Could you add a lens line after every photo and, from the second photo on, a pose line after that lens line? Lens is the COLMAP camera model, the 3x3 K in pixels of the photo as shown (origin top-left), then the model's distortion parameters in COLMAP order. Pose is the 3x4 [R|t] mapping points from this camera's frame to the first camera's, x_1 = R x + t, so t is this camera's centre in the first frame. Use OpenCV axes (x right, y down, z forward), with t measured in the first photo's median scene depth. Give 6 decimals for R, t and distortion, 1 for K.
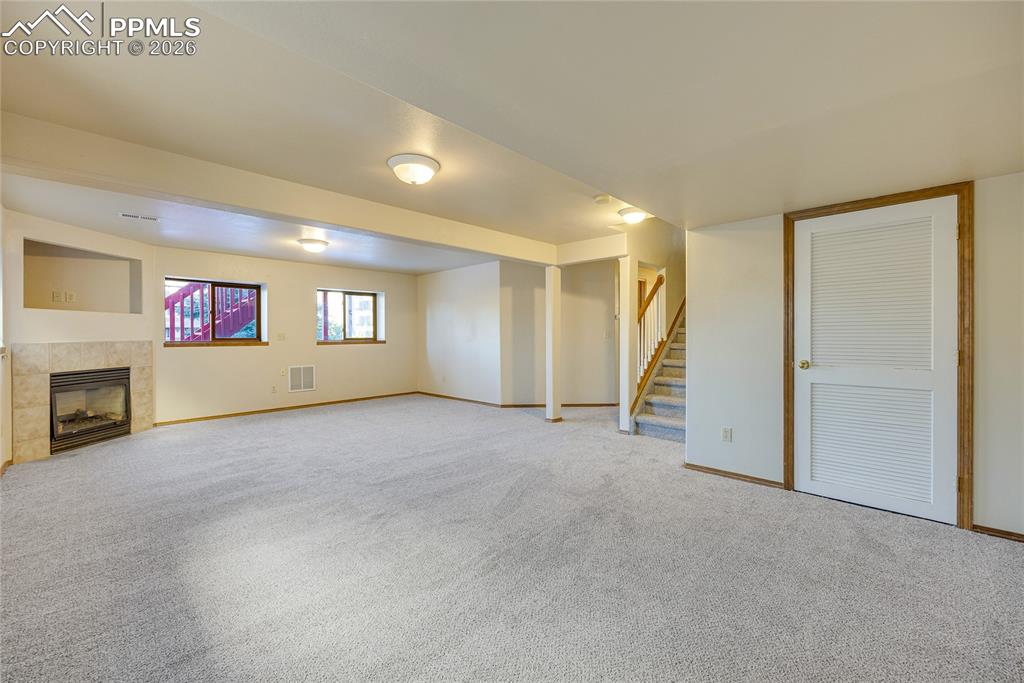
lens RADIAL K [[428.3, 0, 510.5], [0, 428.3, 338.2], [0, 0, 1]] dist [0.016545, -0.000275]
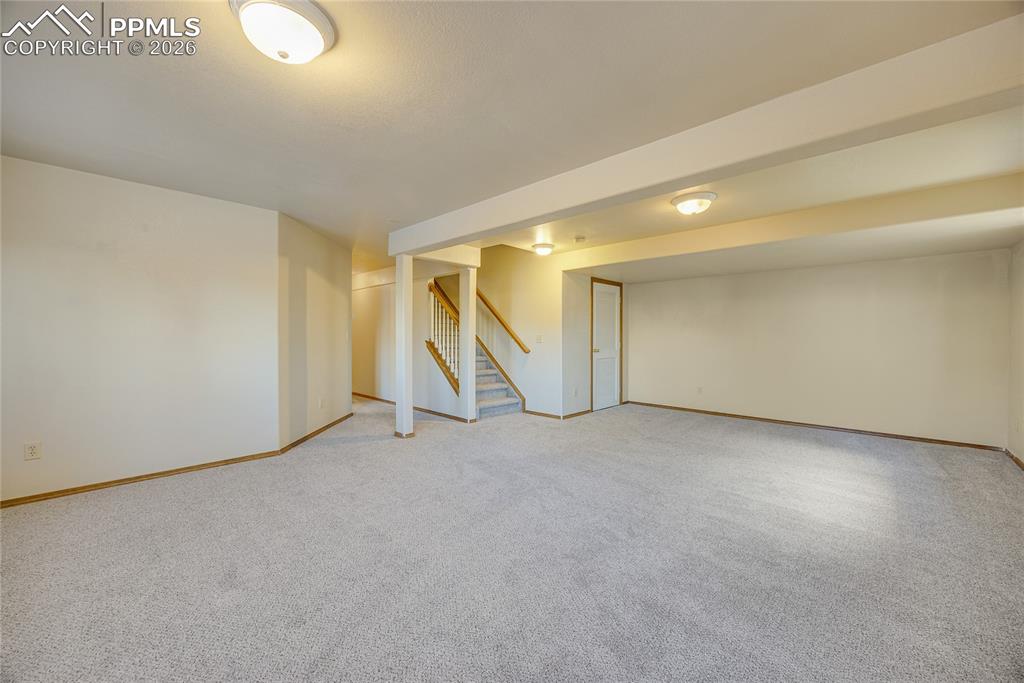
lens RADIAL K [[406.0, 0, 510.4], [0, 406.0, 339.4], [0, 0, 1]] dist [-0.001342, -0.000148]
pose [[-0.030147, 0.001989, 0.999544, -0.853090], [0.008134, 0.999965, -0.001745, 0.004627], [-0.999512, 0.008077, -0.030162, 0.969832]]
